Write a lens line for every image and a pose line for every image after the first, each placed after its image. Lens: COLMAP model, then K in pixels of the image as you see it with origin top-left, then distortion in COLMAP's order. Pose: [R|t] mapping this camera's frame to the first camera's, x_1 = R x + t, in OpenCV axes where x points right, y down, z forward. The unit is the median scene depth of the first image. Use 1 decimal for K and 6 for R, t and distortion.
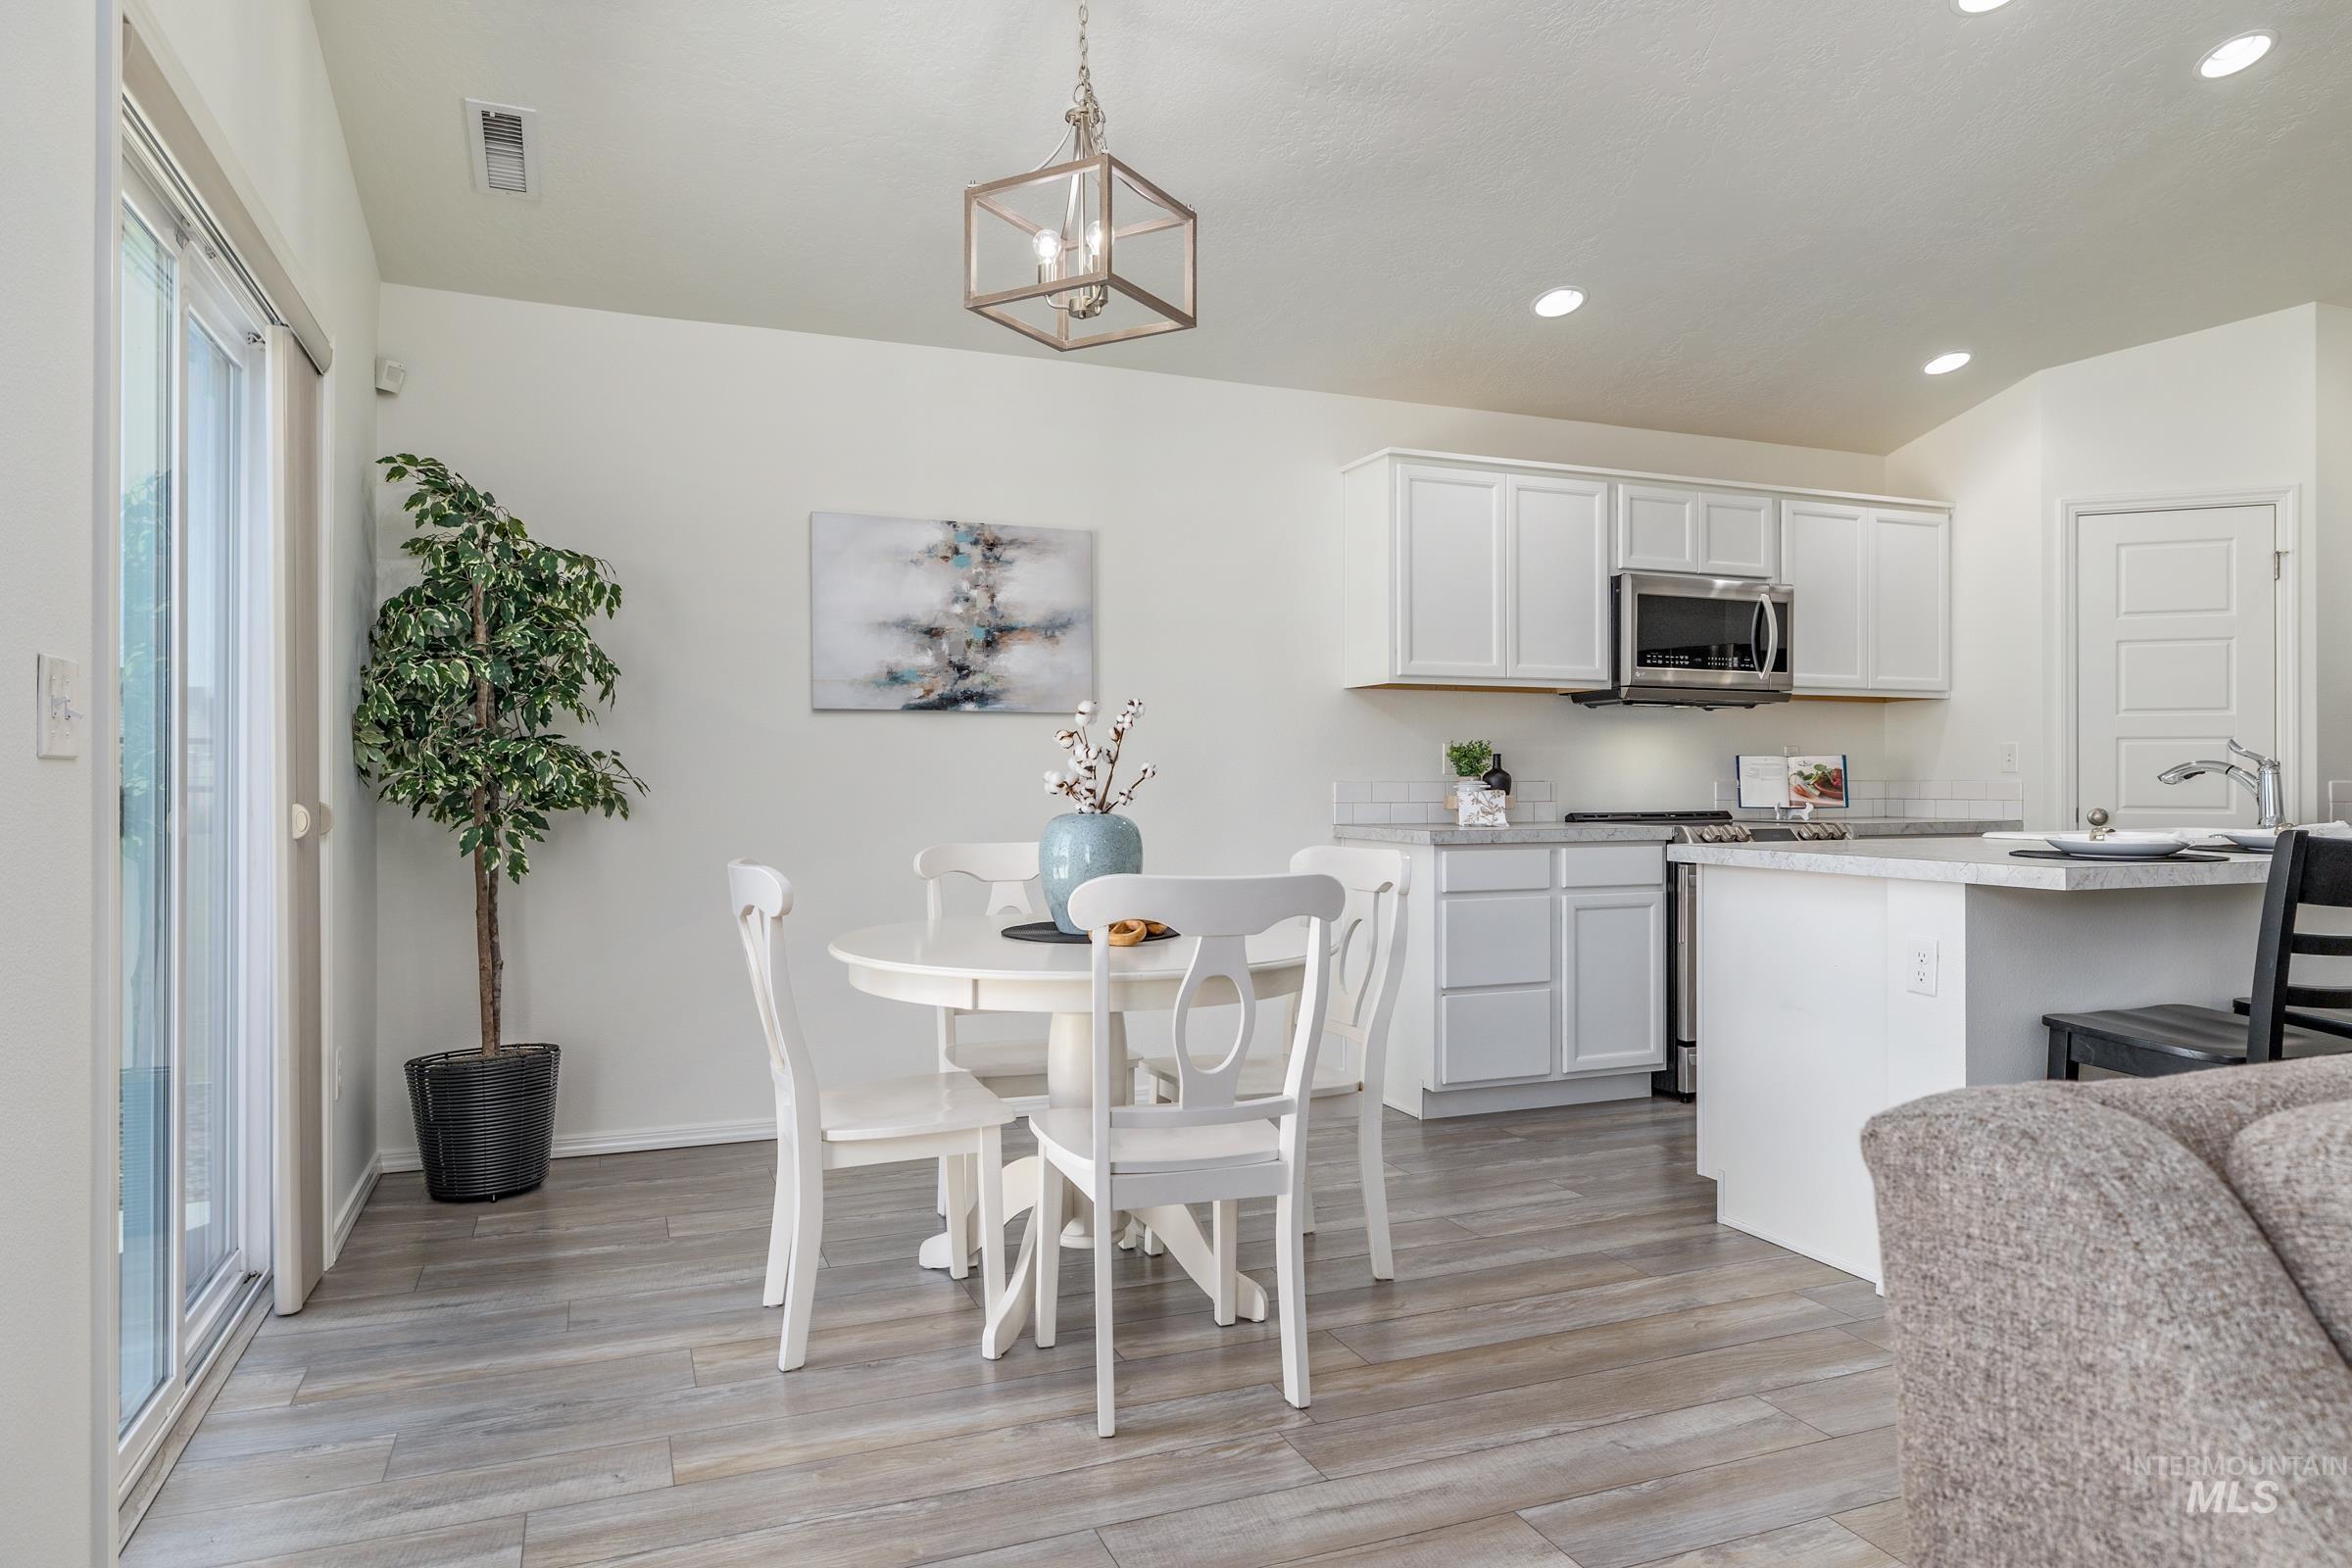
lens RADIAL K [[1439.9, 0, 1187.6], [0, 1439.9, 774.1], [0, 0, 1]] dist [0.002478, -0.001256]
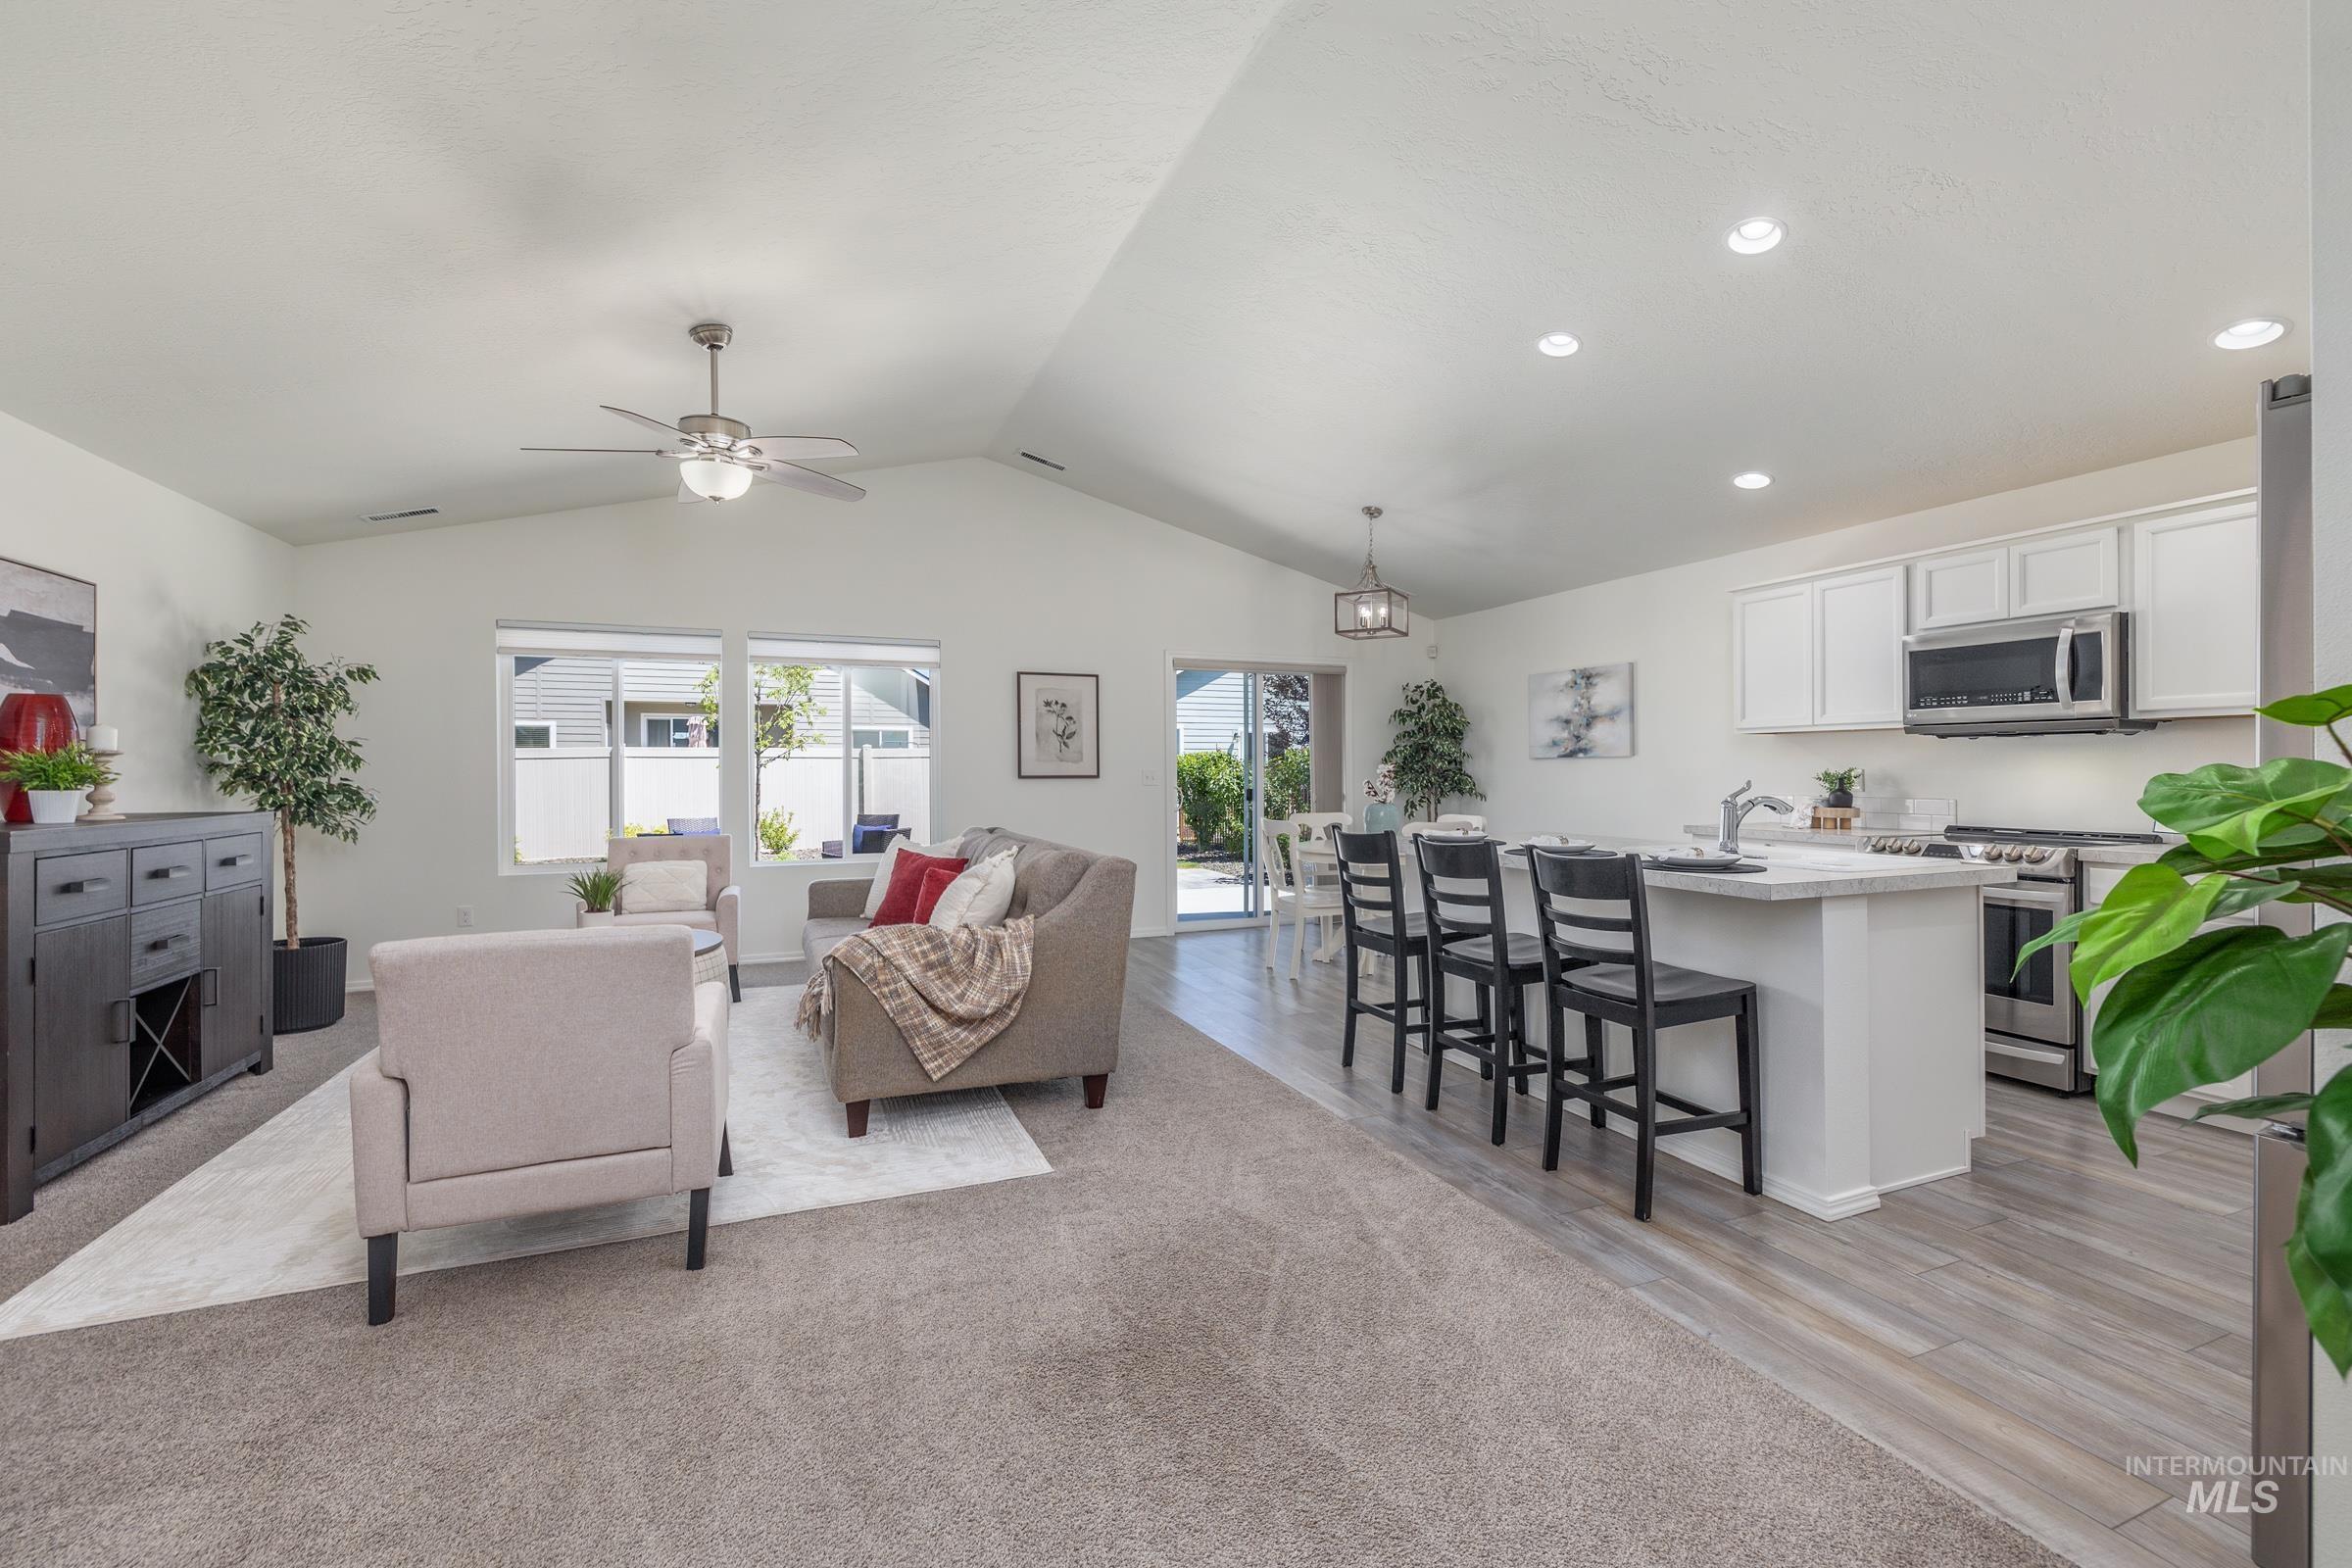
lens RADIAL K [[987.2, 0, 1181.6], [0, 987.2, 771.1], [0, 0, 1]] dist [-0.000516, -0.000225]
pose [[-0.001200, 0.002250, -0.999997, 1.204021], [0.005520, 0.999982, 0.002243, -0.027261], [0.999984, -0.005517, -0.001212, 0.375896]]
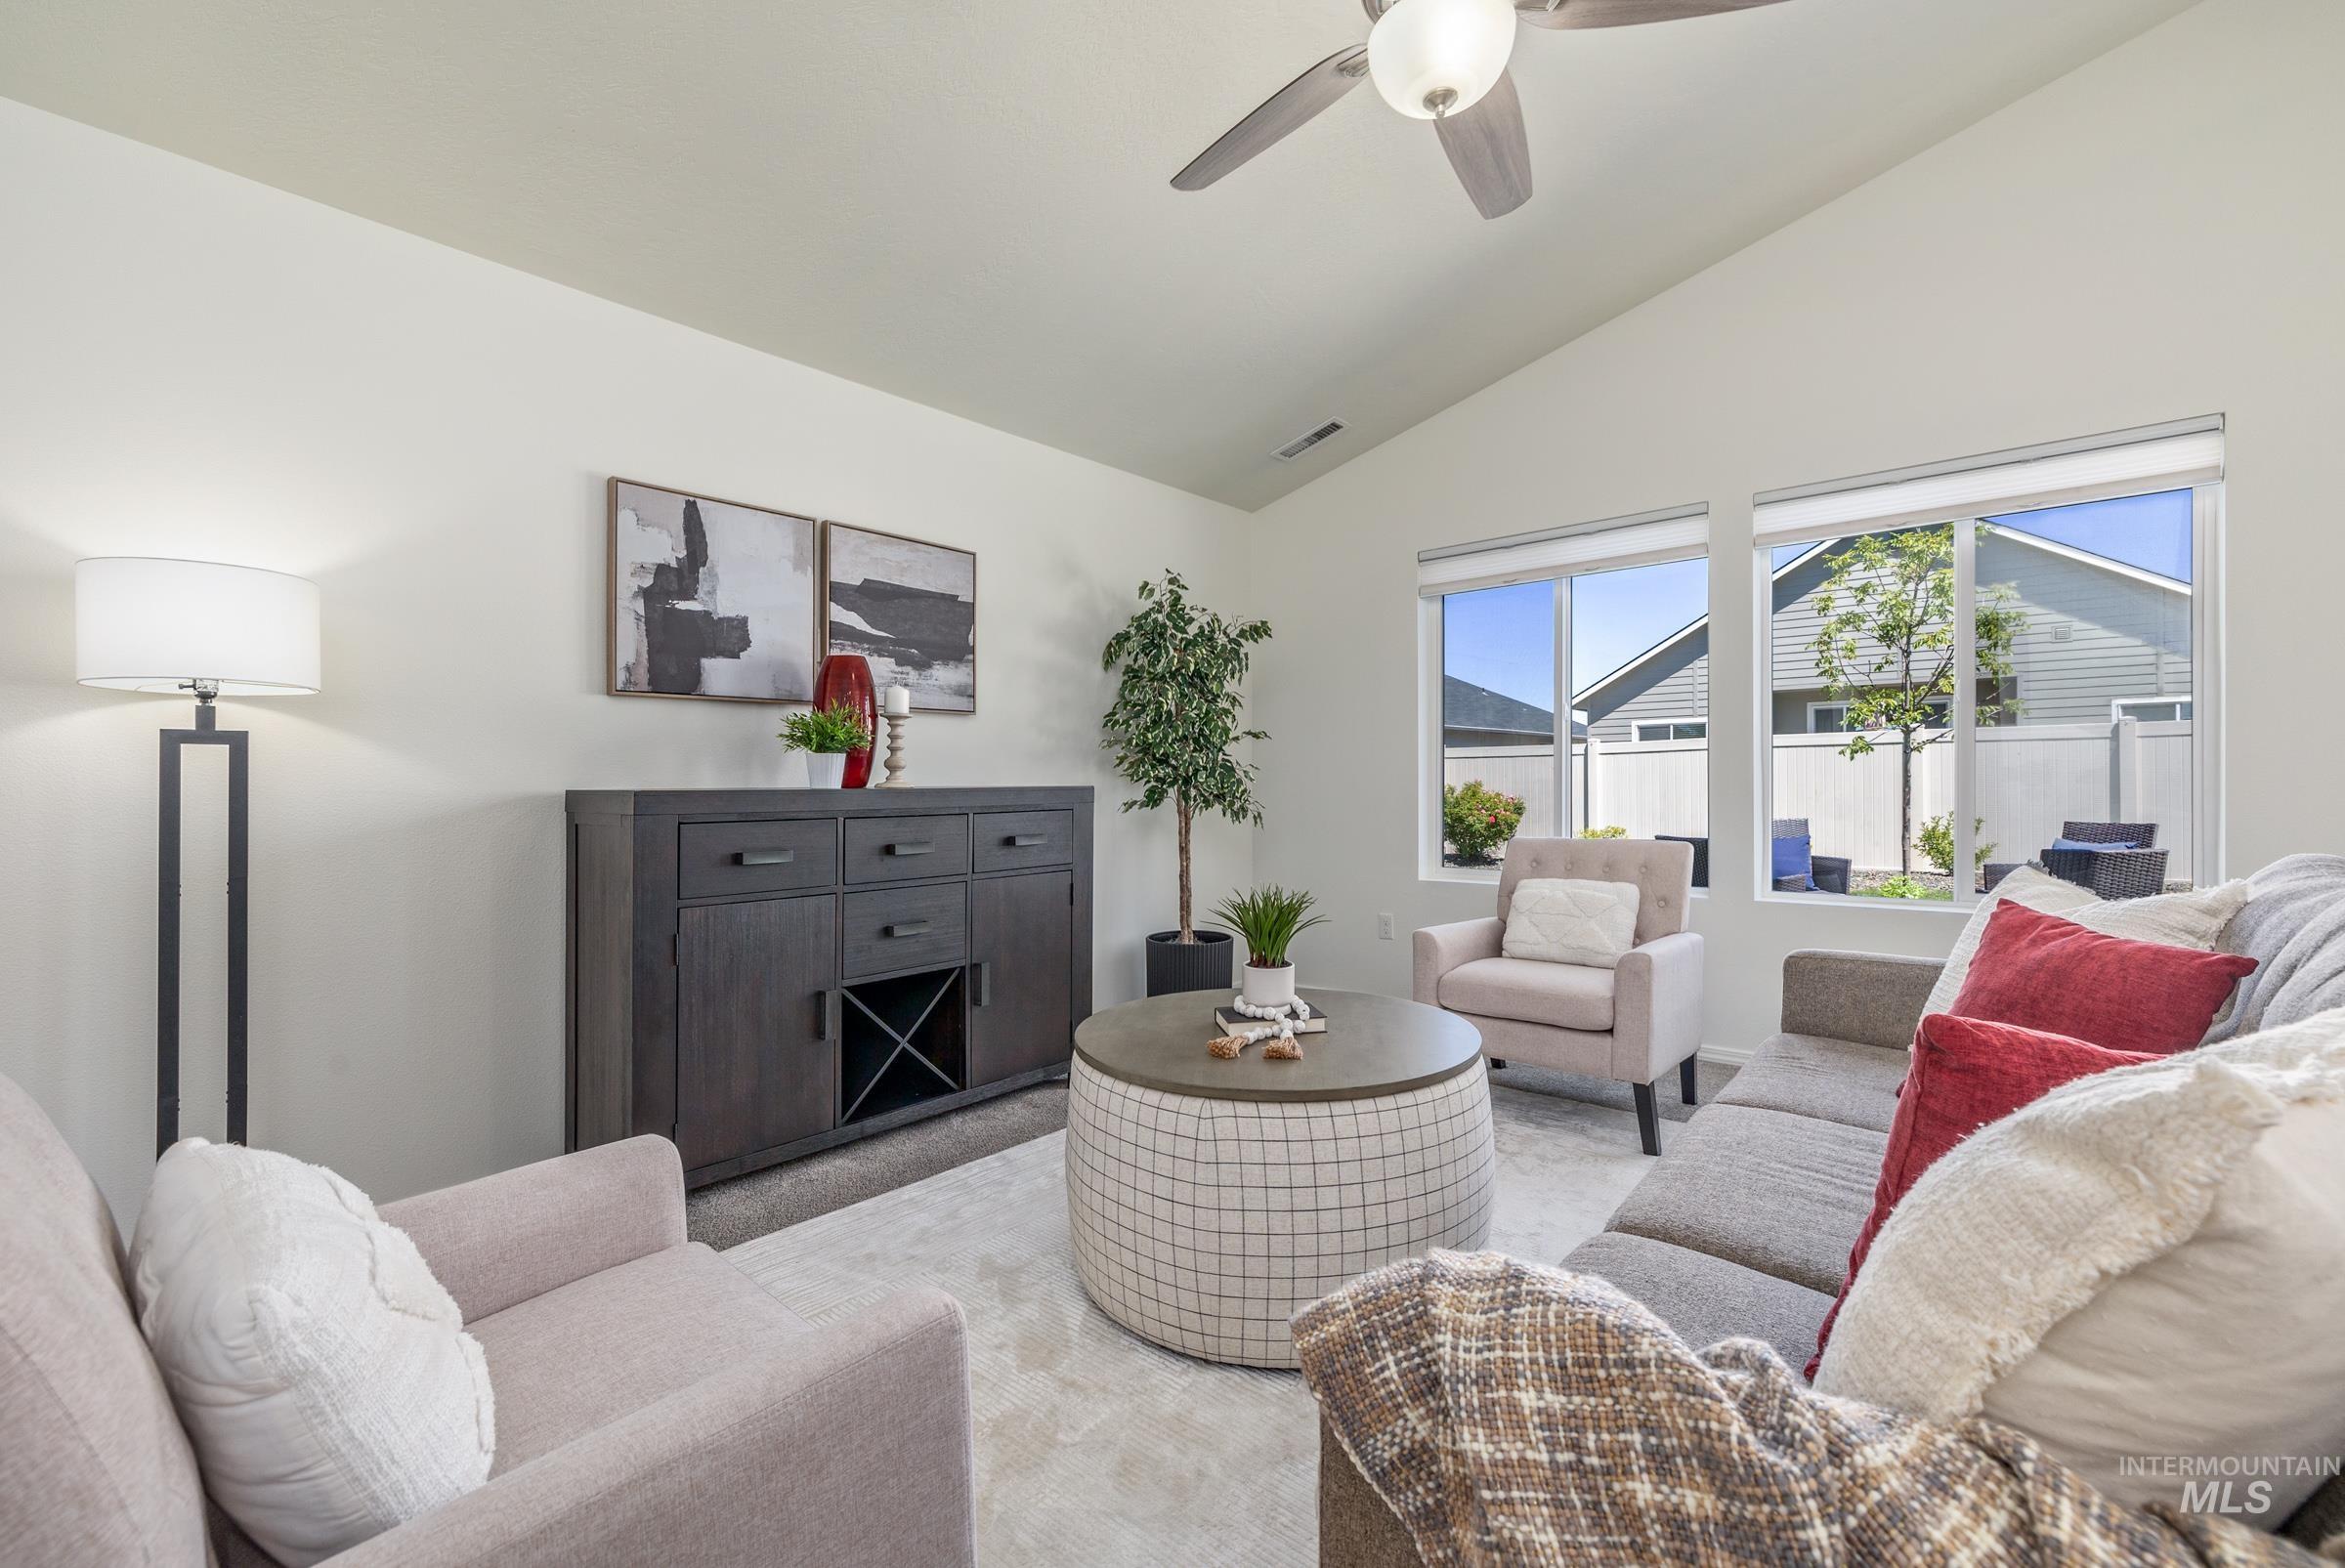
lens RADIAL K [[984.2, 0, 1192.0], [0, 984.2, 762.7], [0, 0, 1]] dist [-0.000516, -0.000225]
pose [[-0.890201, 0.000617, -0.455568, 0.652020], [0.011309, 0.999721, -0.020744, 0.002790], [0.455428, -0.023619, -0.889959, 0.284369]]
